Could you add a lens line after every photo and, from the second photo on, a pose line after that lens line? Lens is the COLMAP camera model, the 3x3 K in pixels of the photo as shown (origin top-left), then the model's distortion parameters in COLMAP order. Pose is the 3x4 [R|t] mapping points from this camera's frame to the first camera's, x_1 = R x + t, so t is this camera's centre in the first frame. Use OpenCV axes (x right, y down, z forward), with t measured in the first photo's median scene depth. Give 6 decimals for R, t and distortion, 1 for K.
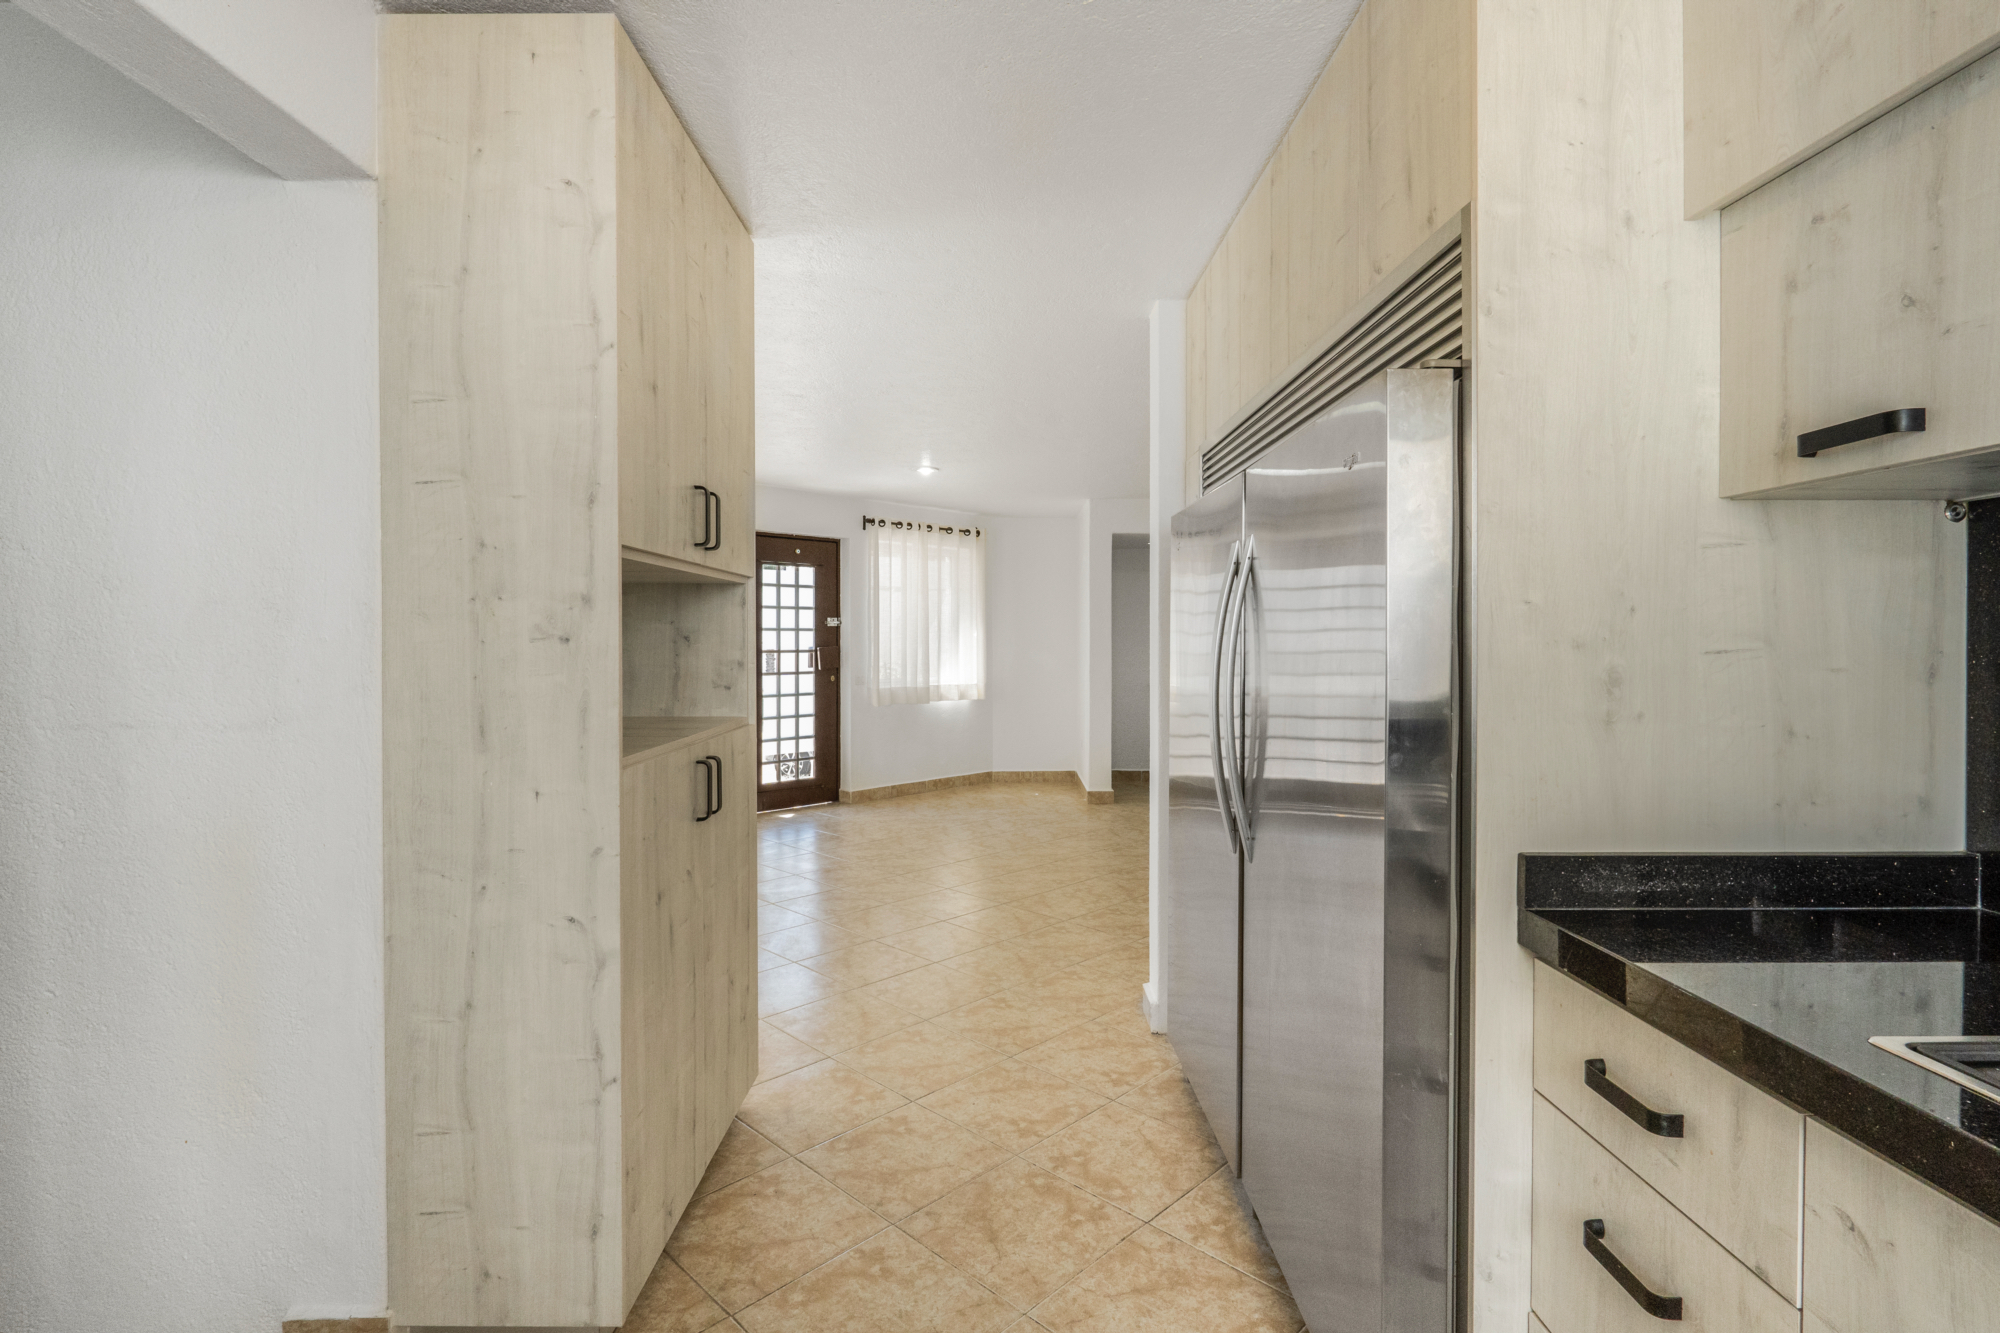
lens RADIAL K [[969.5, 0, 997.5], [0, 969.5, 658.6], [0, 0, 1]] dist [0.001974, 0.000523]
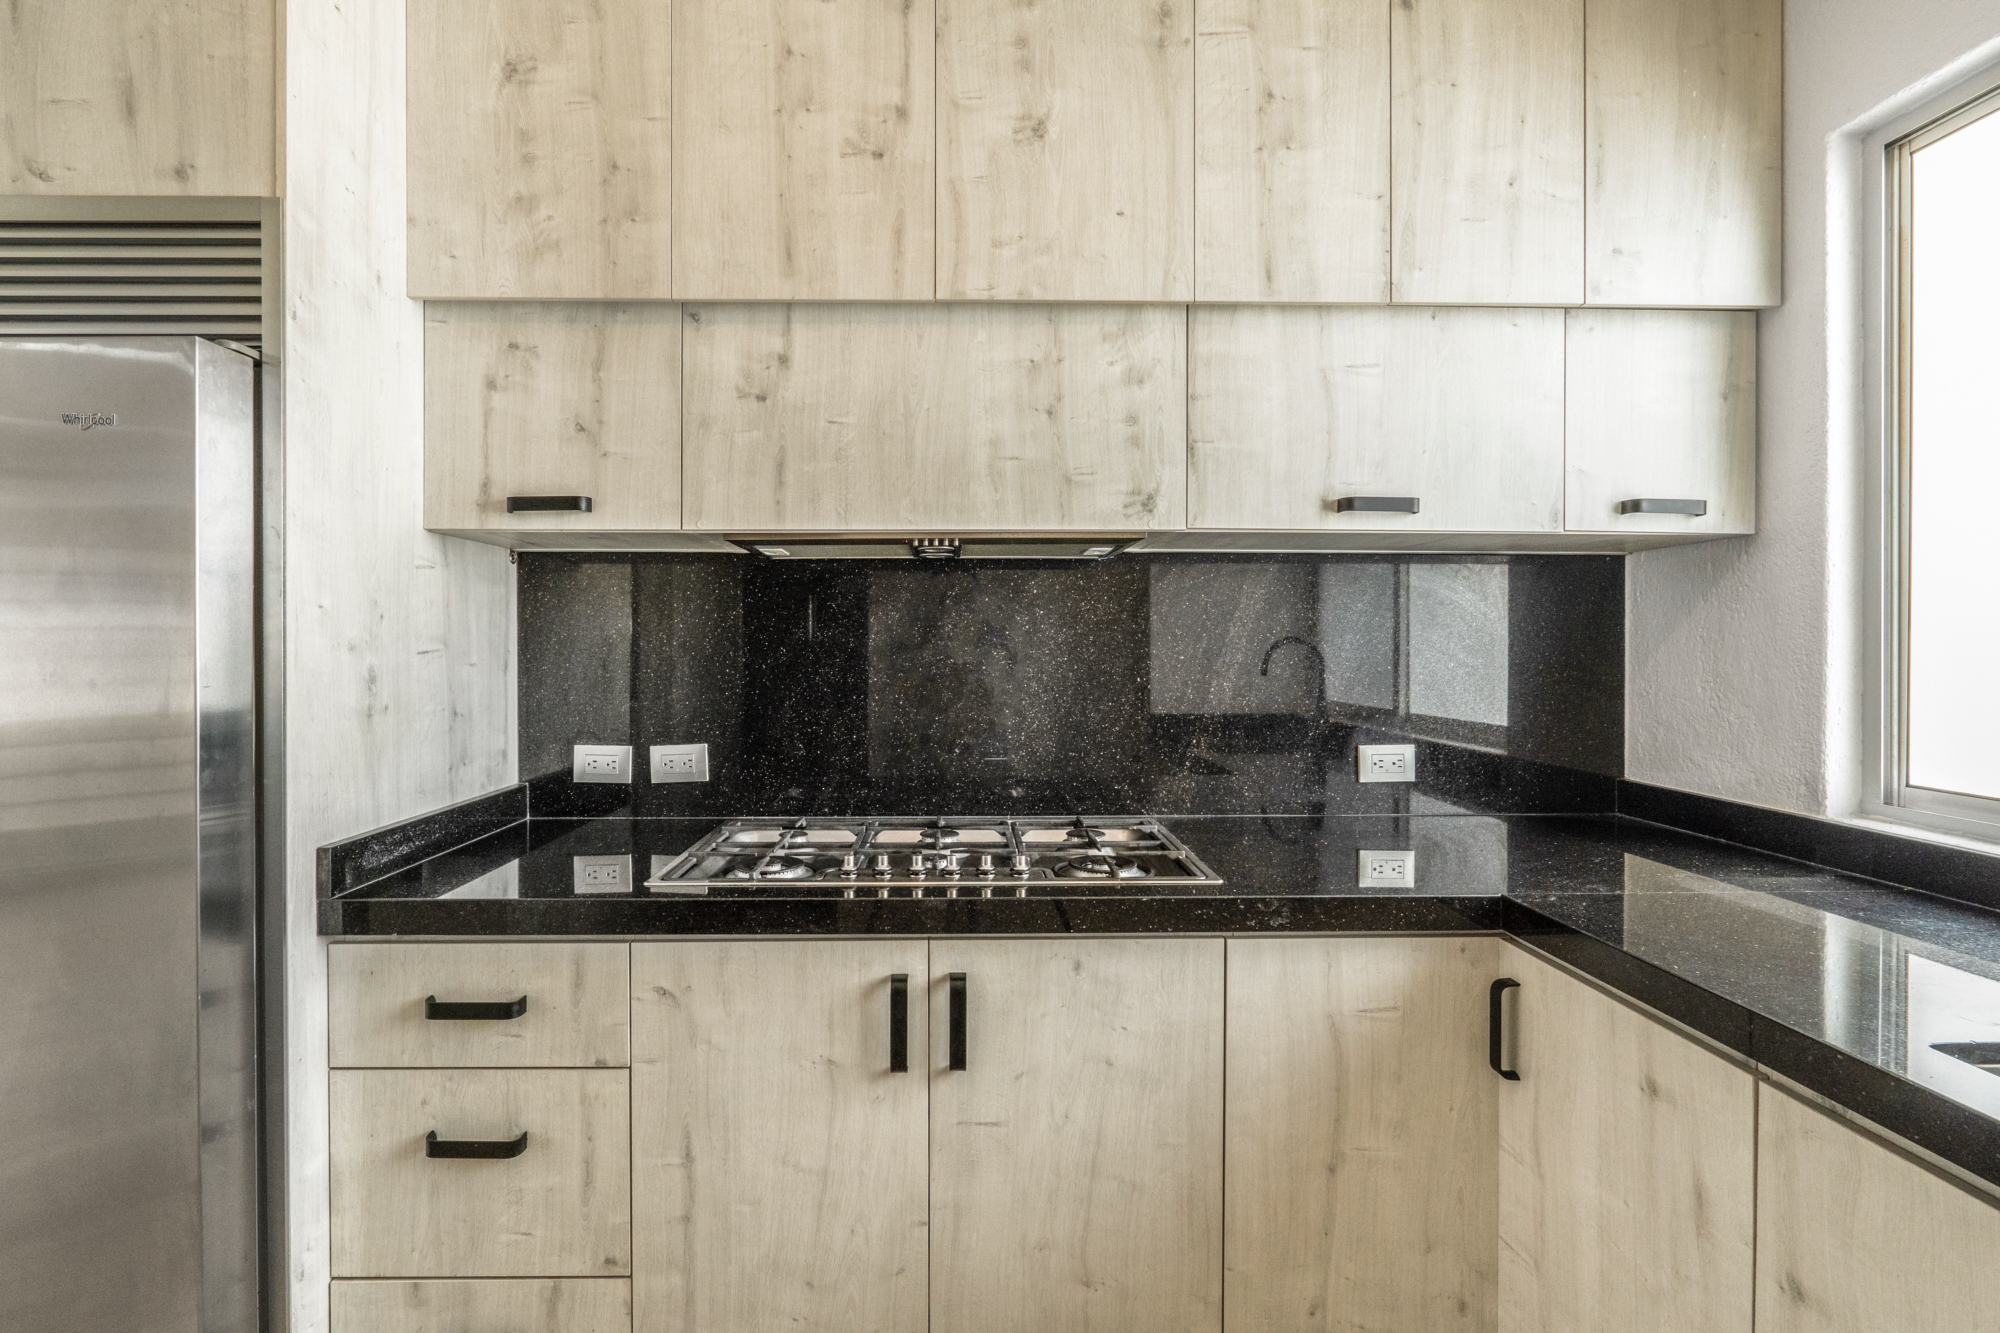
lens RADIAL K [[939.6, 0, 1006.5], [0, 939.6, 665.9], [0, 0, 1]] dist [-0.011165, 0.000711]
pose [[-0.047785, -0.021510, 0.998626, -0.499917], [0.018708, 0.999573, 0.022426, -0.002683], [-0.998682, 0.019754, -0.047362, 0.316600]]
